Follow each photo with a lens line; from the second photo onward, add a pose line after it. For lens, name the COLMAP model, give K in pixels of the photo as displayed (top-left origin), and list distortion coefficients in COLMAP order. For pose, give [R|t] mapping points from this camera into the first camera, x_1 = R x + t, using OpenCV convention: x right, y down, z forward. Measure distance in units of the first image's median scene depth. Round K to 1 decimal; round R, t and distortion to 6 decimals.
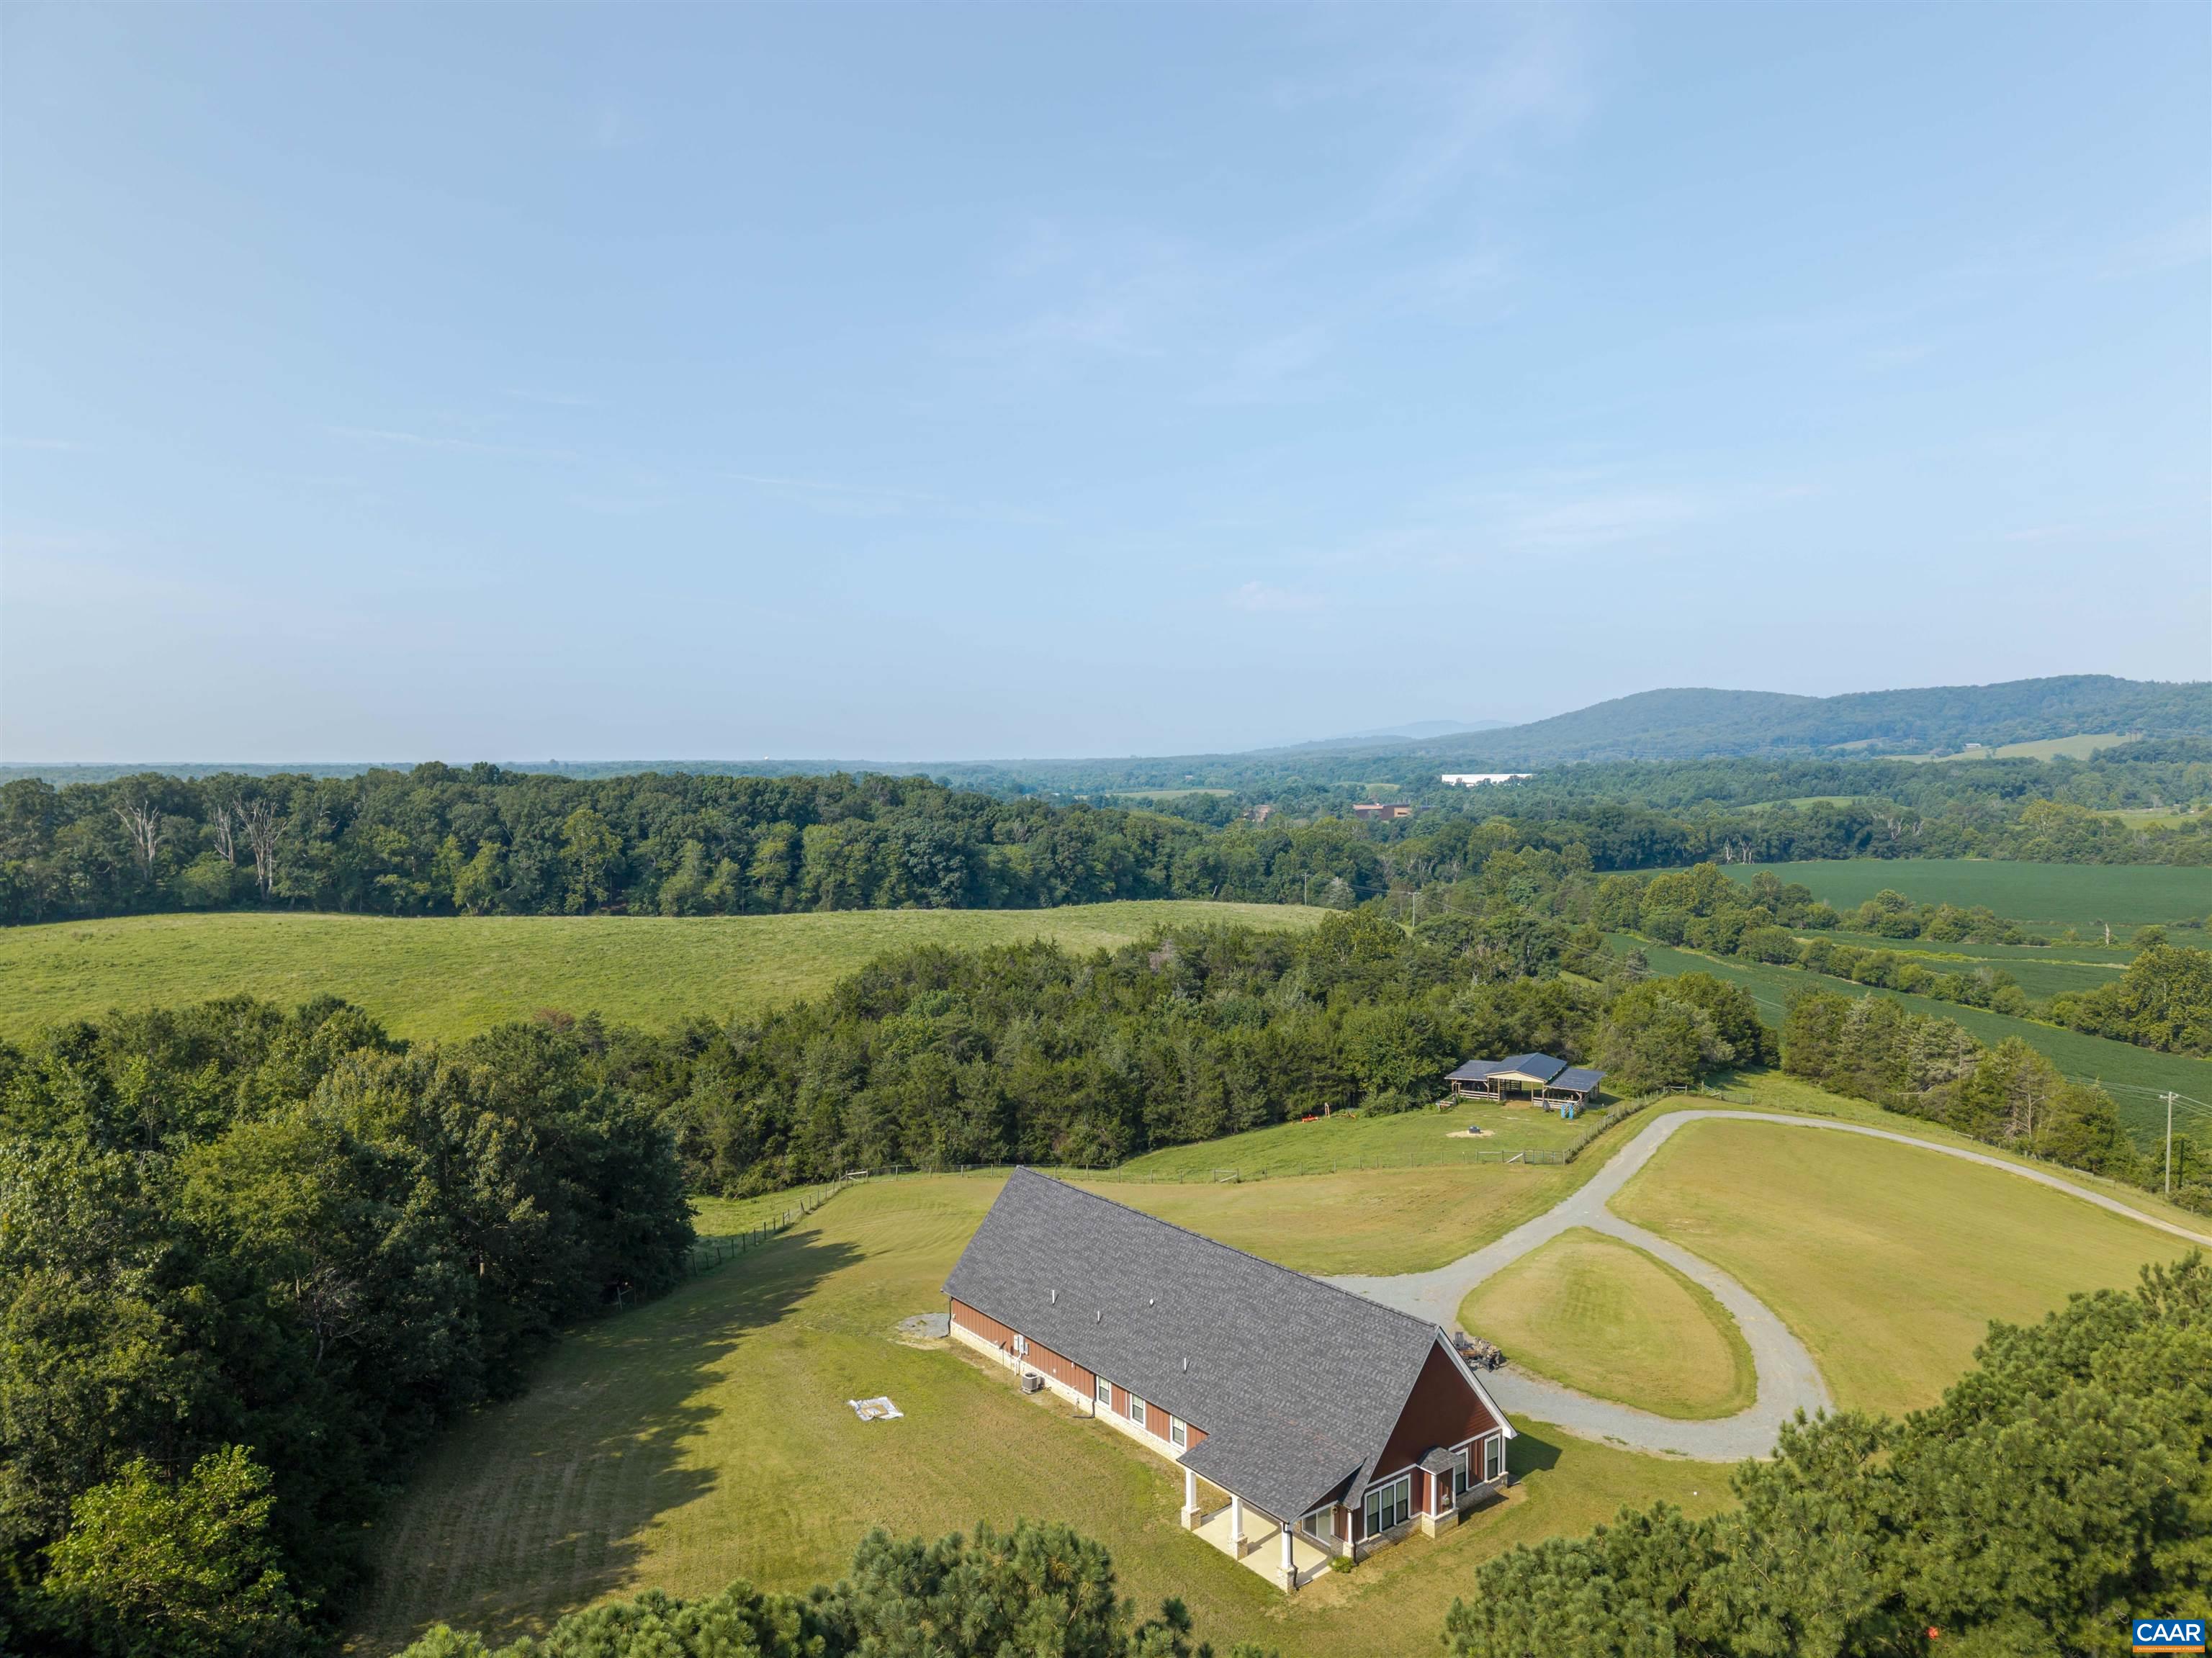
lens RADIAL K [[1460.1, 0, 1106.0], [0, 1460.1, 829.0], [0, 0, 1]] dist [0.101211, -0.134882]
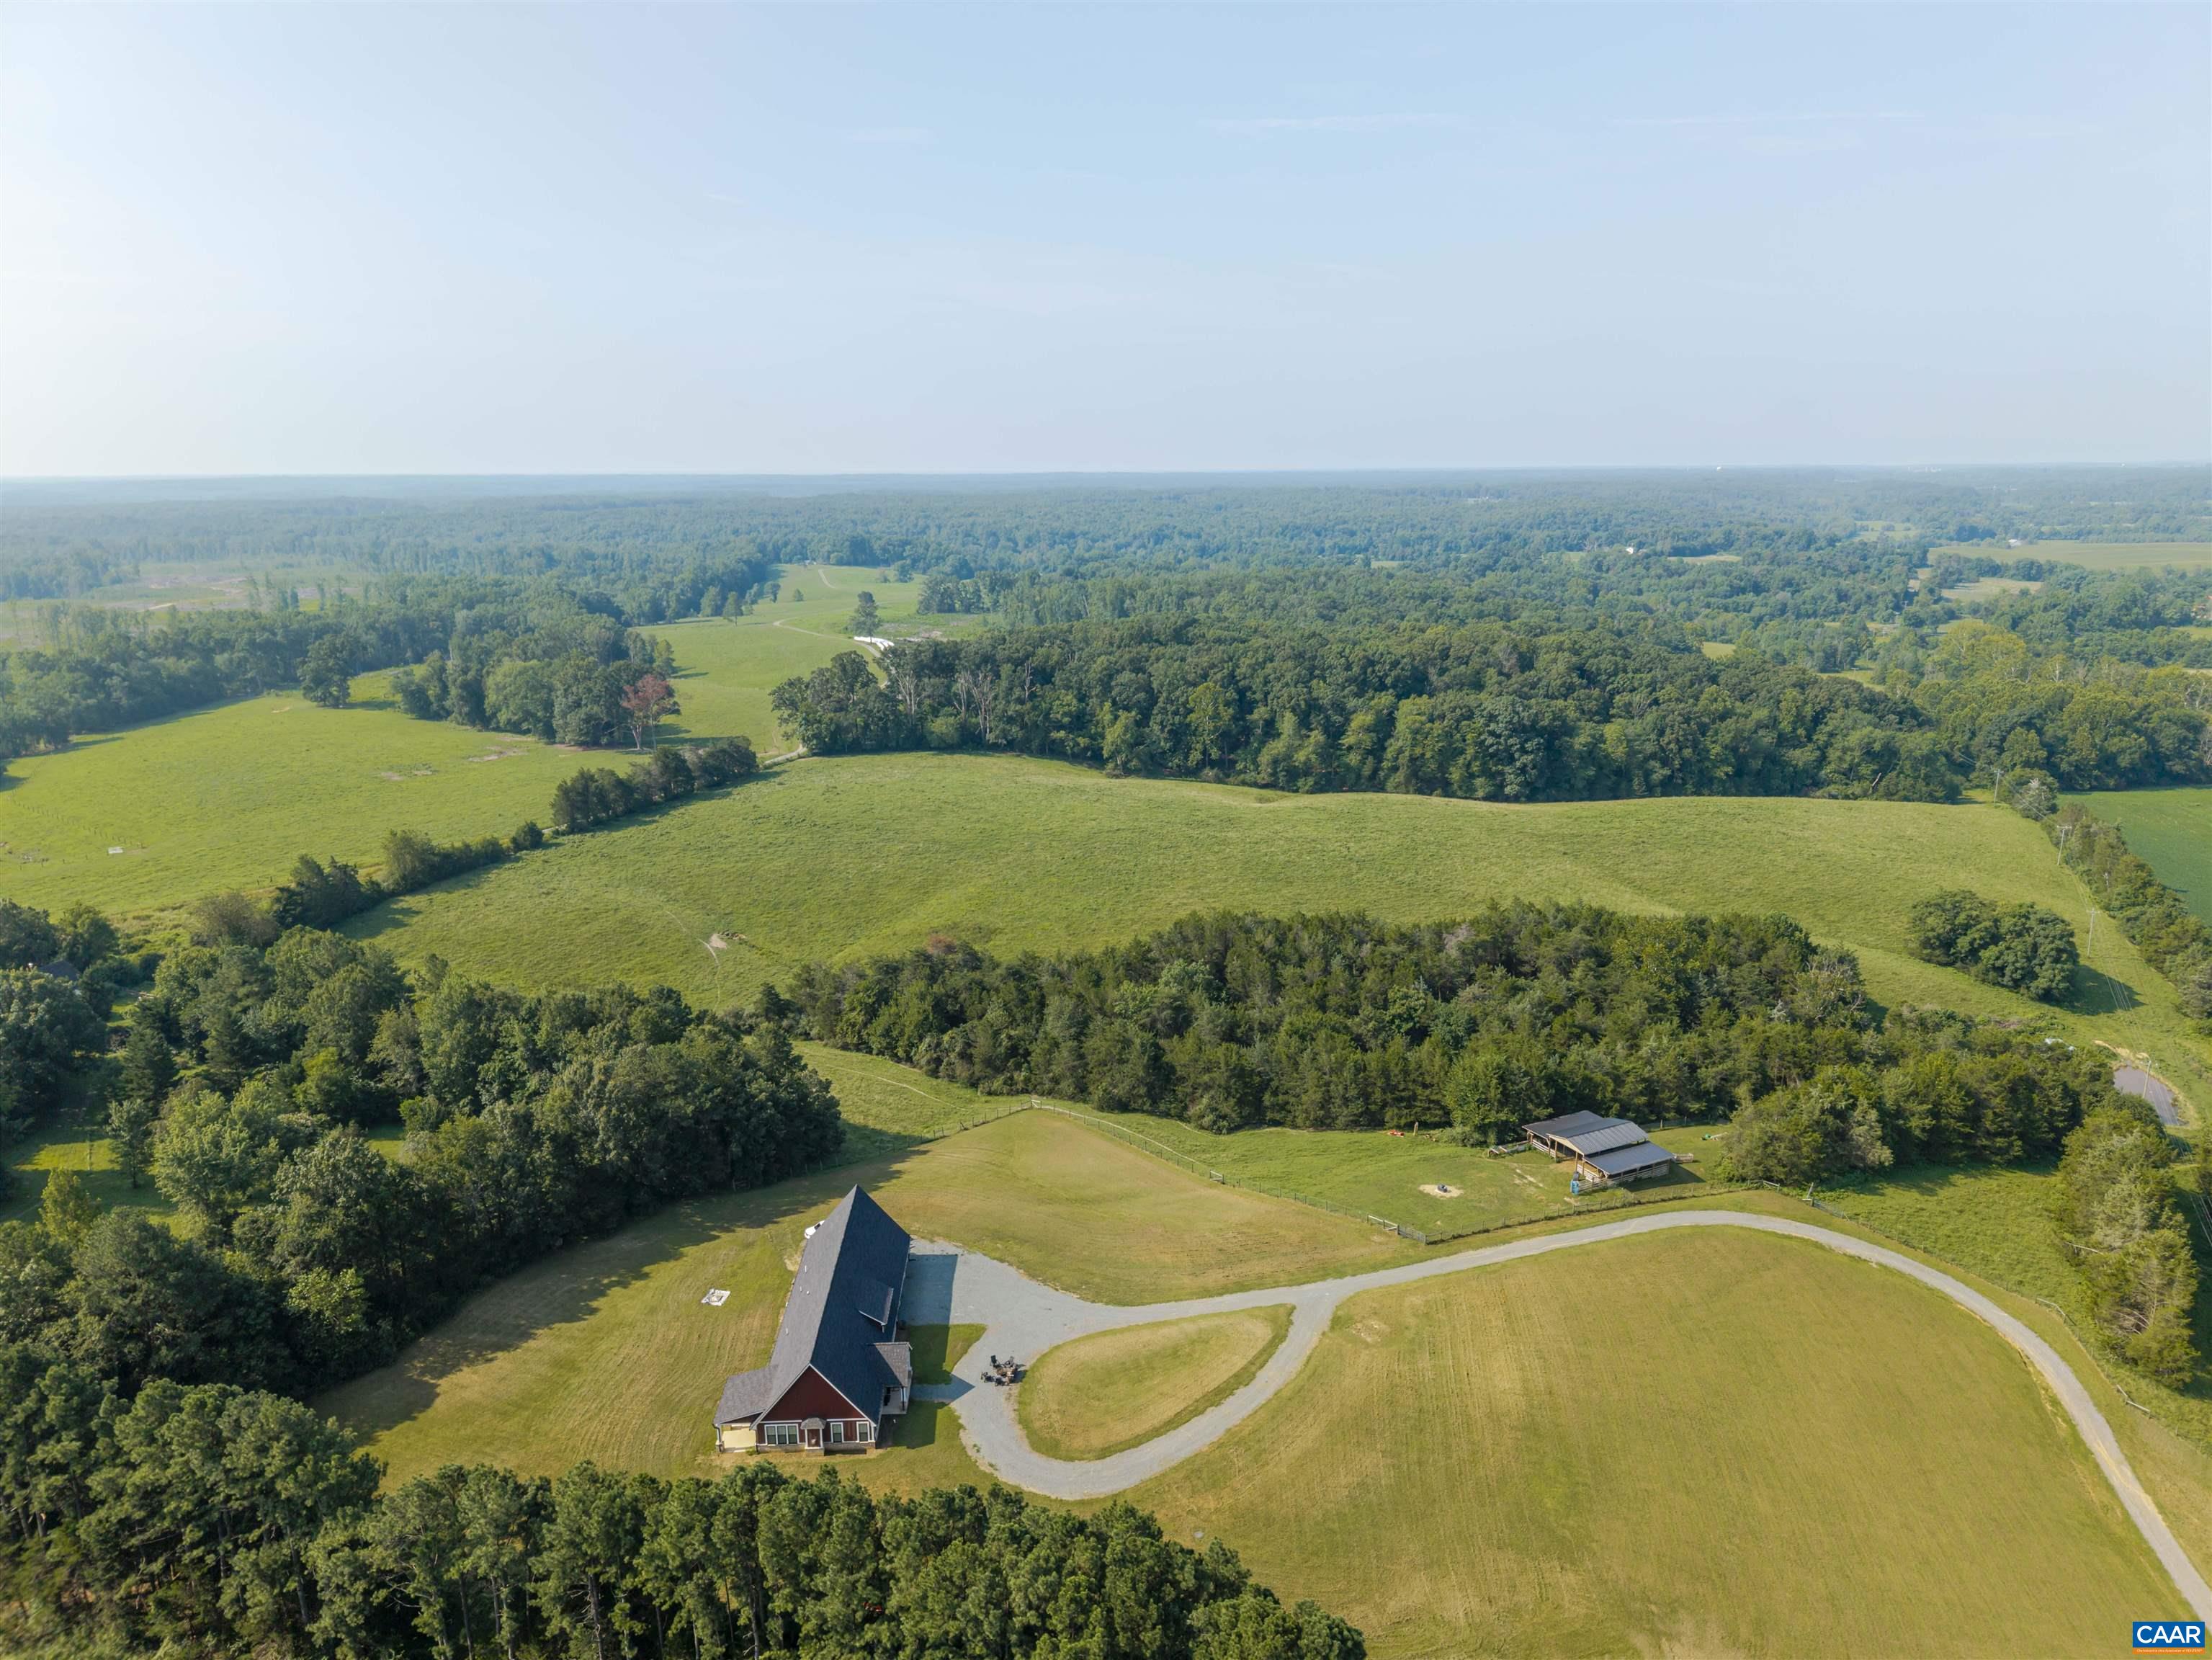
lens RADIAL K [[1463.1, 0, 1106.0], [0, 1463.1, 830.0], [0, 0, 1]] dist [0.036411, -0.069790]
pose [[0.812408, 0.137729, -0.566590, 0.280166], [-0.024770, 0.978978, 0.202458, -0.135799], [0.582563, -0.150444, 0.798740, -0.037260]]
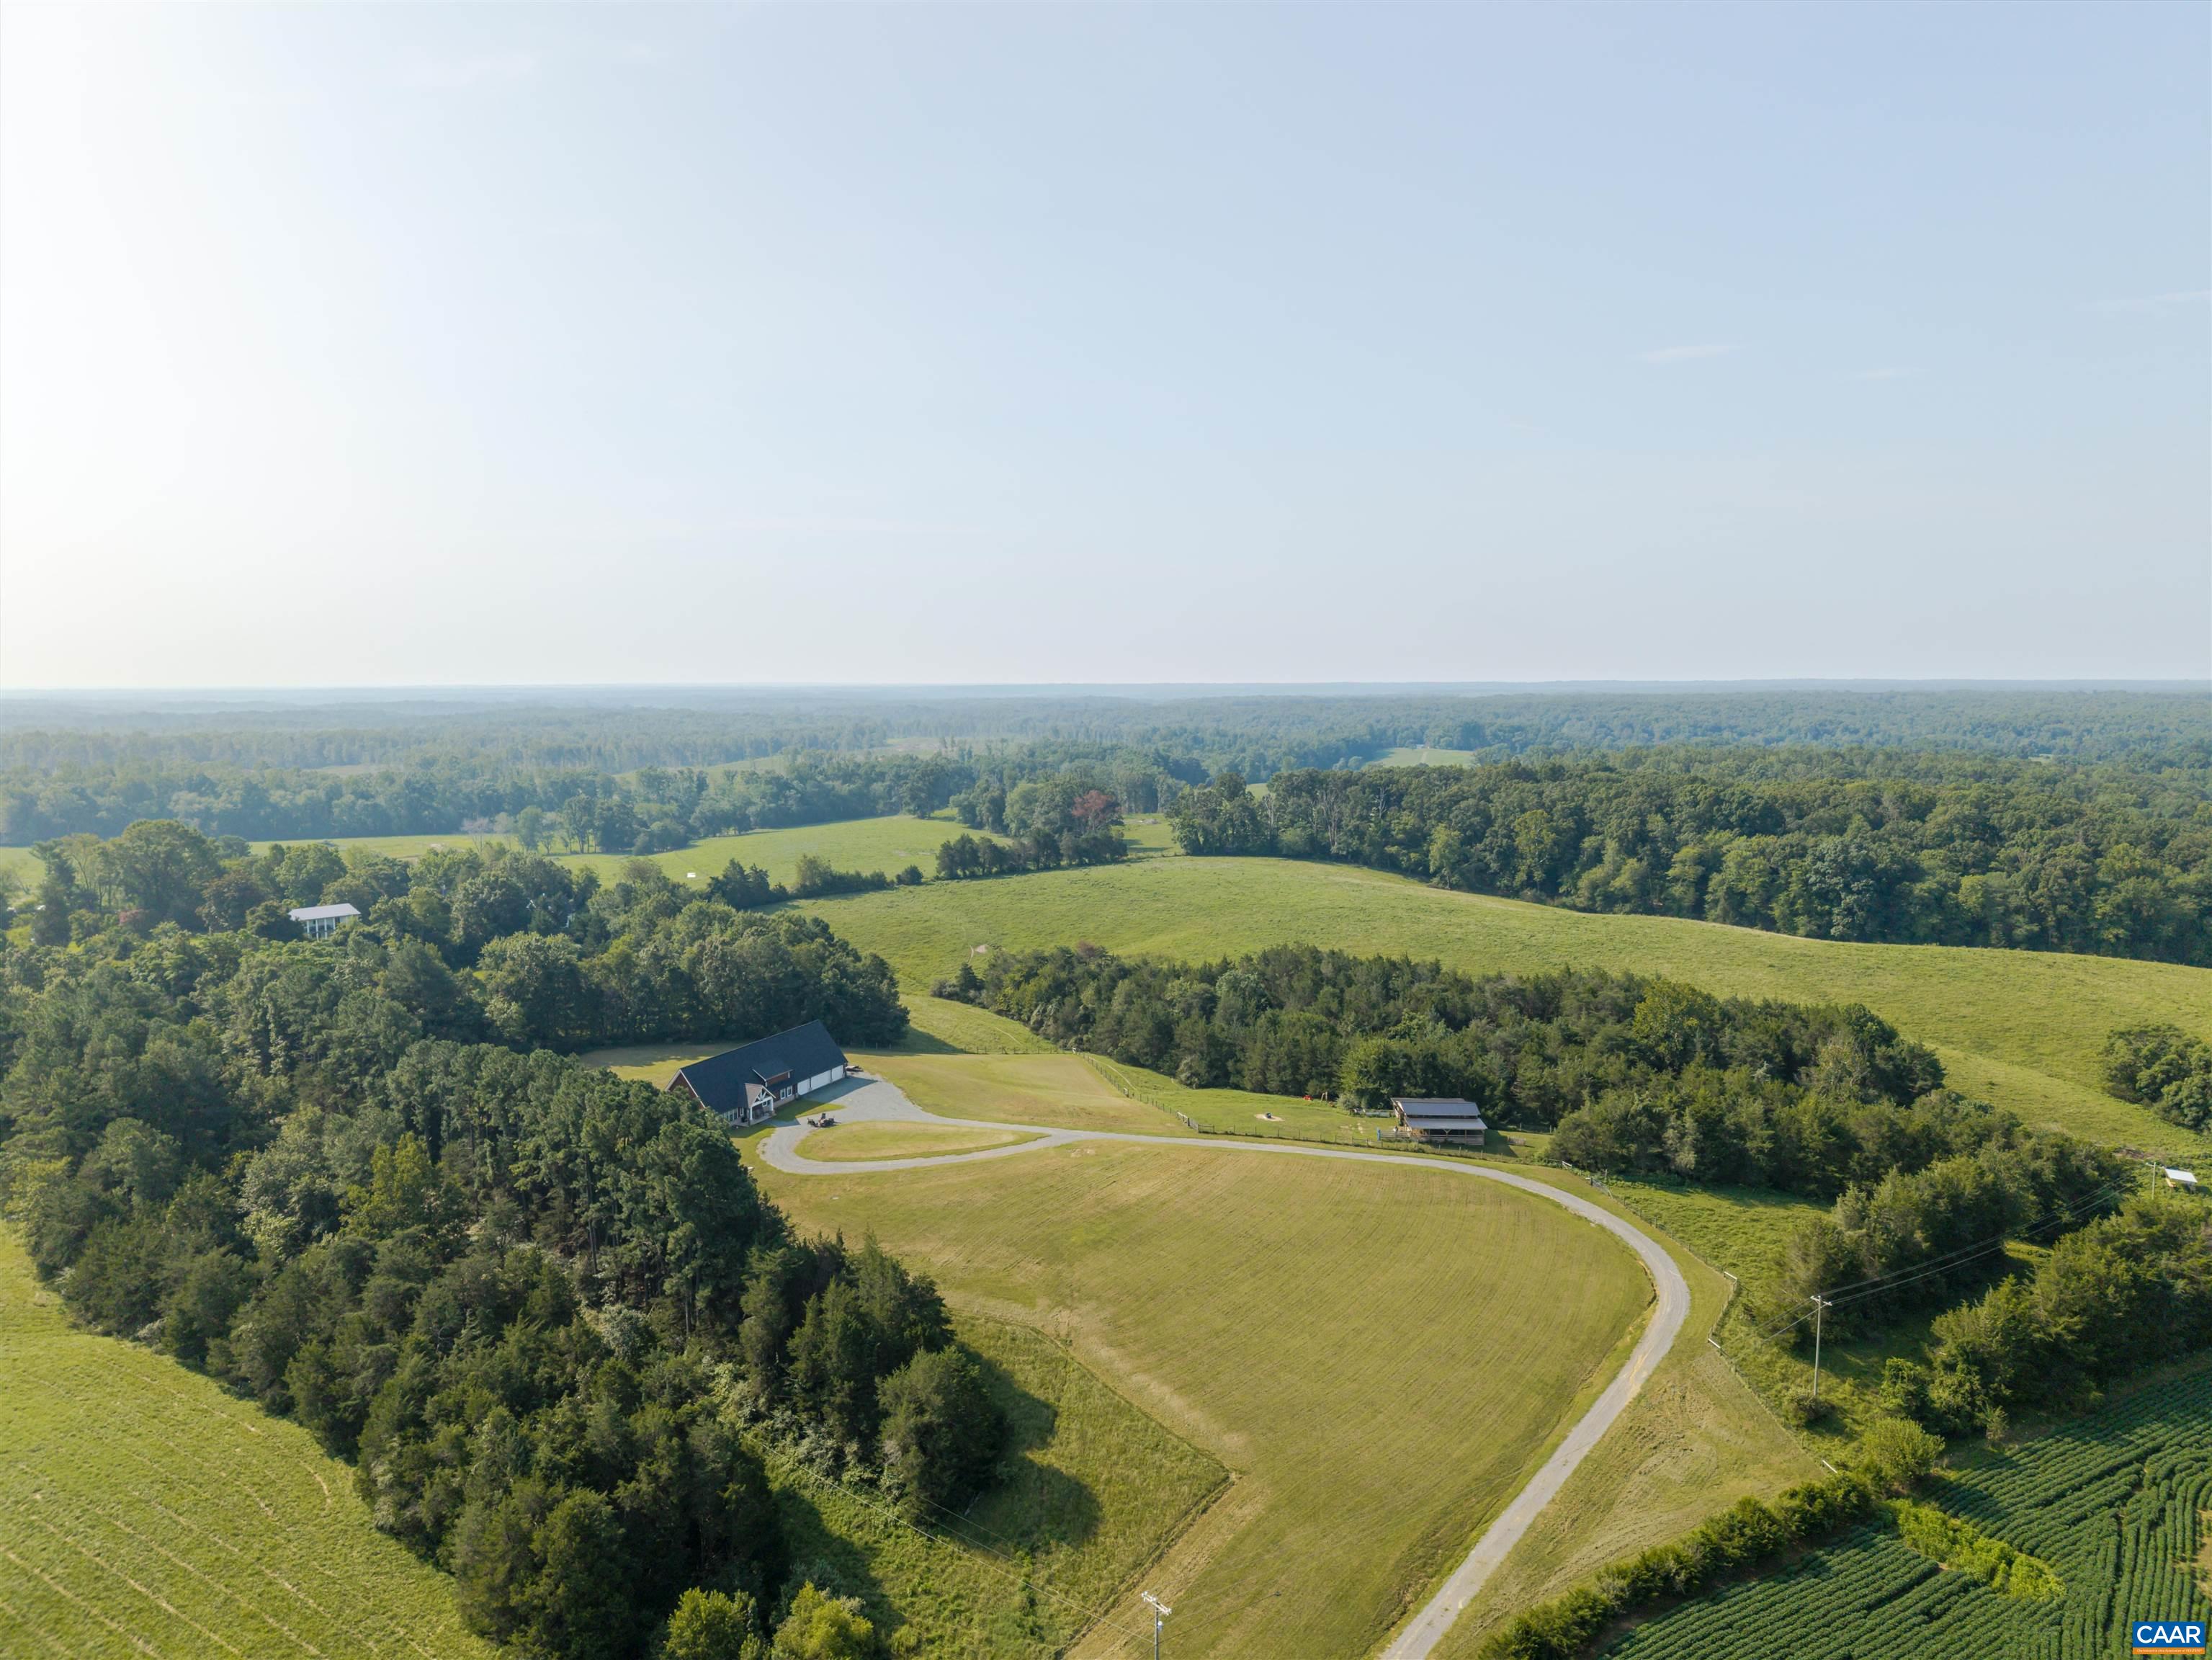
lens RADIAL K [[1463.1, 0, 1106.0], [0, 1463.1, 830.0], [0, 0, 1]] dist [0.036411, -0.069790]
pose [[0.455841, 0.094442, -0.885036, 0.616961], [-0.043472, 0.995530, 0.083843, -0.086456], [0.888999, 0.000256, 0.457910, 0.067151]]
